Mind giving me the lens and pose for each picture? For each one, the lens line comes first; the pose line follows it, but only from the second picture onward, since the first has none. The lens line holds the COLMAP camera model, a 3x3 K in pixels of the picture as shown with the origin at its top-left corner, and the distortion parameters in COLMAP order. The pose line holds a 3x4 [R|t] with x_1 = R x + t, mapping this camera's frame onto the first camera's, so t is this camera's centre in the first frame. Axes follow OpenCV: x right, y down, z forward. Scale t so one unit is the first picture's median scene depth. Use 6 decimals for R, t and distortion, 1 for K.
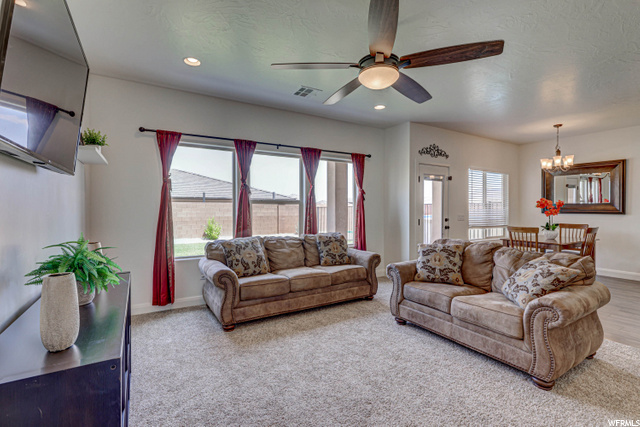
lens RADIAL K [[274.8, 0, 319.0], [0, 274.8, 209.2], [0, 0, 1]] dist [-0.001779, 0.000348]
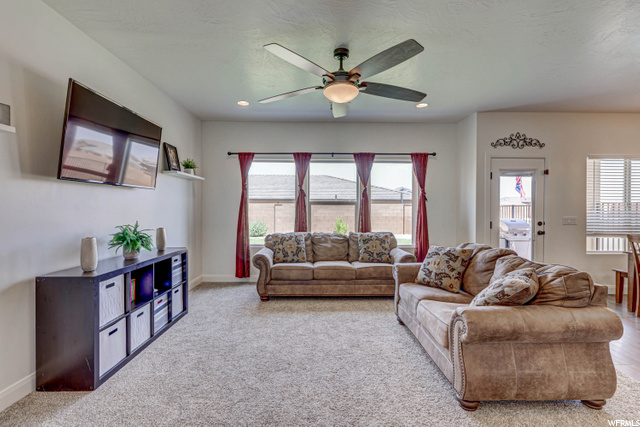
lens RADIAL K [[274.8, 0, 334.0], [0, 274.8, 208.0], [0, 0, 1]] dist [-0.001779, 0.000348]
pose [[0.880483, 0.002589, -0.474071, 0.486562], [-0.005500, 0.999974, -0.004754, -0.000143], [0.474046, 0.006793, 0.880474, -0.004919]]
